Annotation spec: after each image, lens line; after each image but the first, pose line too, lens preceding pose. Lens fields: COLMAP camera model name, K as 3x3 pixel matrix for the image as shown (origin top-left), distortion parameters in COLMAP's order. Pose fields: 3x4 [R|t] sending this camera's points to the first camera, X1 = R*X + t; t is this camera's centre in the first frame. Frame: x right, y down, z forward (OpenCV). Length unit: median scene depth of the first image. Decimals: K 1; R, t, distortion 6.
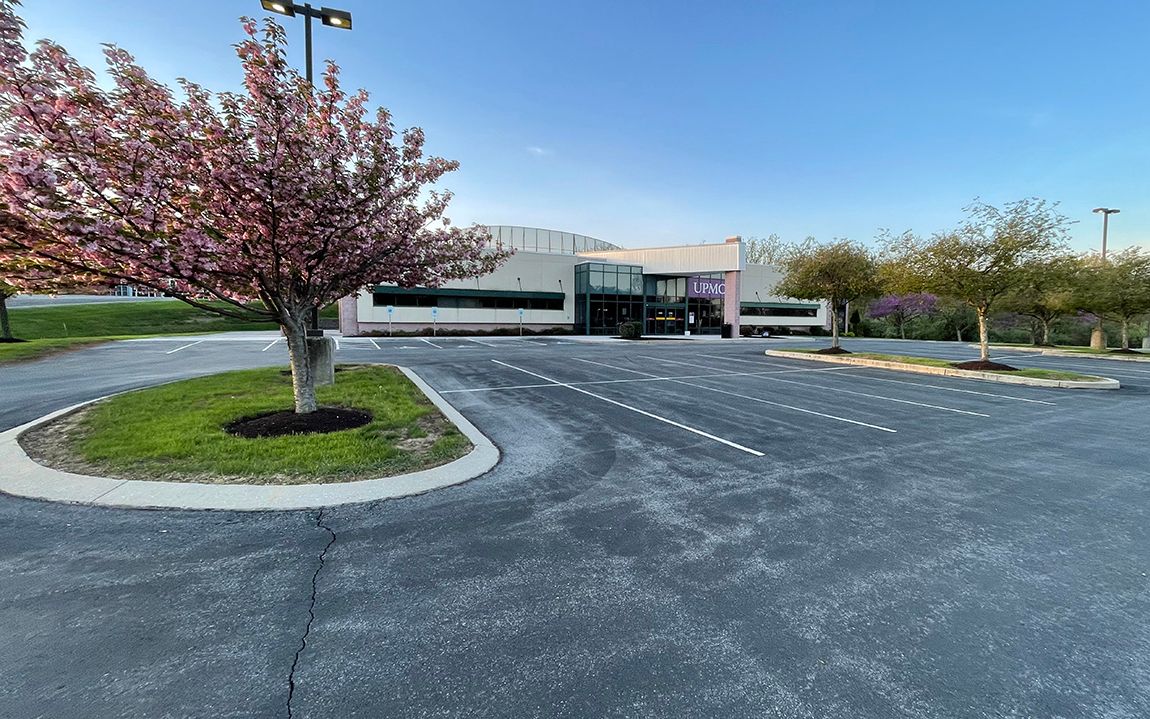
lens RADIAL K [[517.4, 0, 622.7], [0, 517.4, 345.0], [0, 0, 1]] dist [-0.003416, 0.000577]
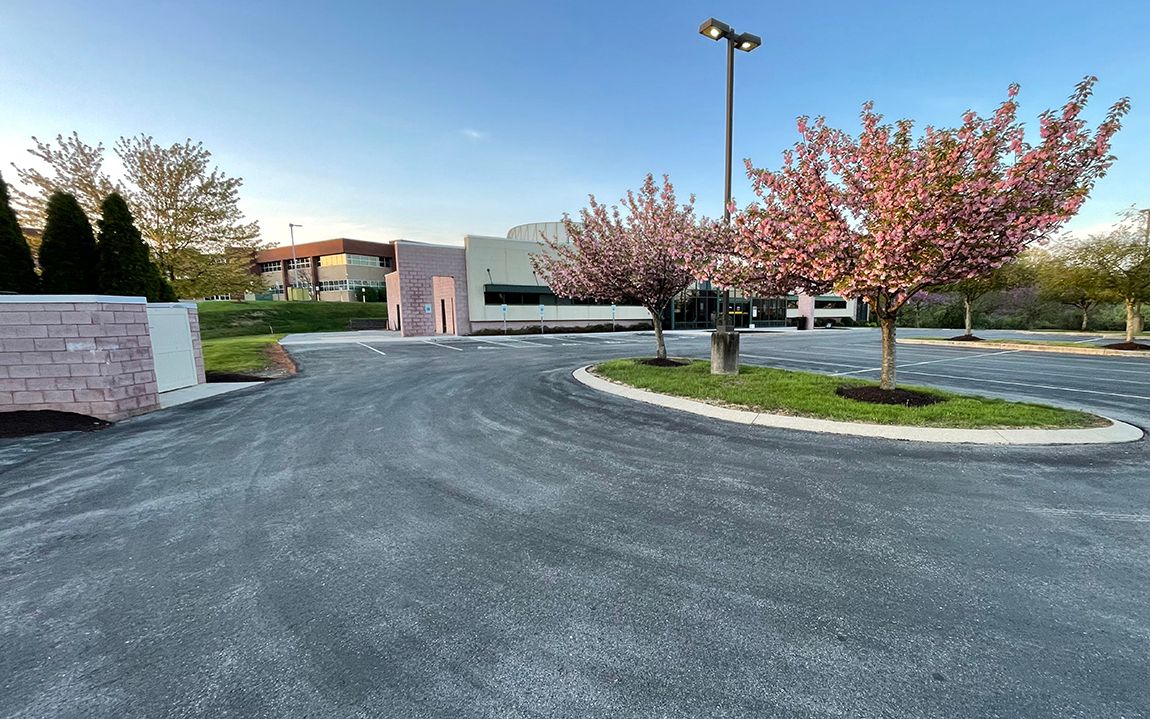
lens RADIAL K [[518.5, 0, 642.0], [0, 518.5, 385.9], [0, 0, 1]] dist [-0.003422, -0.000084]
pose [[0.991516, -0.034411, 0.125348, -0.230700], [0.023199, 0.995687, 0.089833, -0.001413], [-0.127898, -0.086163, 0.988037, -0.031876]]
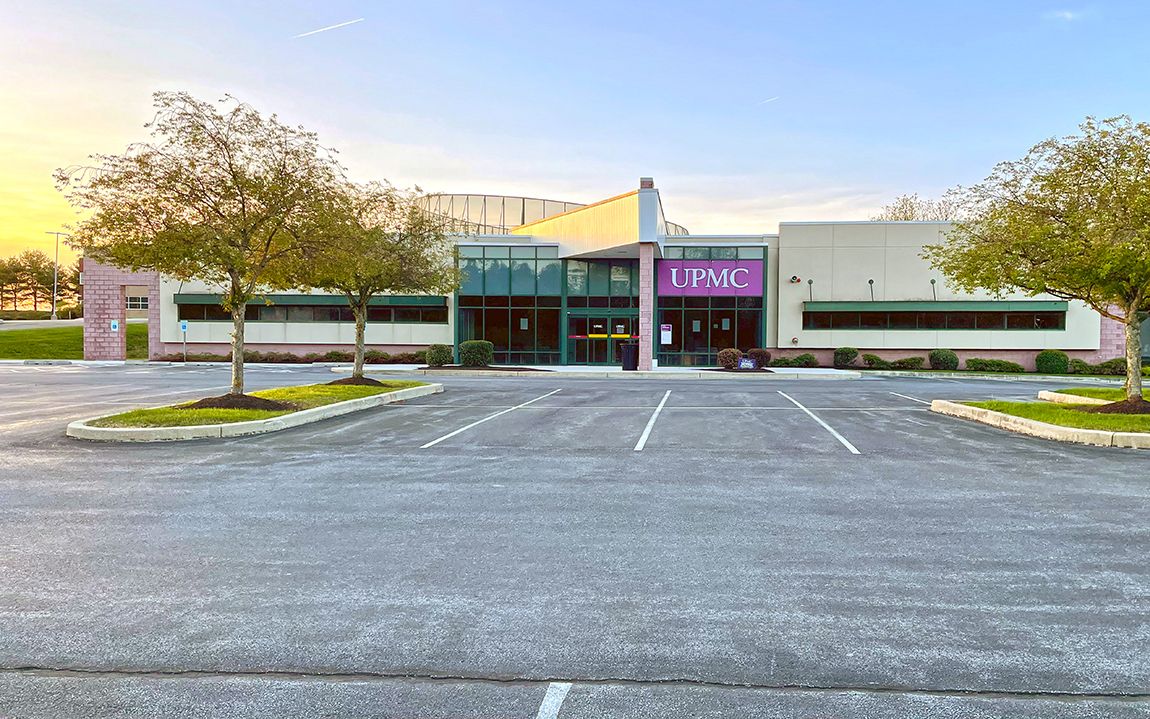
lens RADIAL K [[949.4, 0, 641.9], [0, 949.4, 372.6], [0, 0, 1]] dist [0.091781, -0.087082]
pose [[0.827369, 0.010135, -0.561568, 0.655145], [-0.026316, 0.999439, -0.020734, 0.008071], [0.561042, 0.031933, 0.827171, 0.168590]]
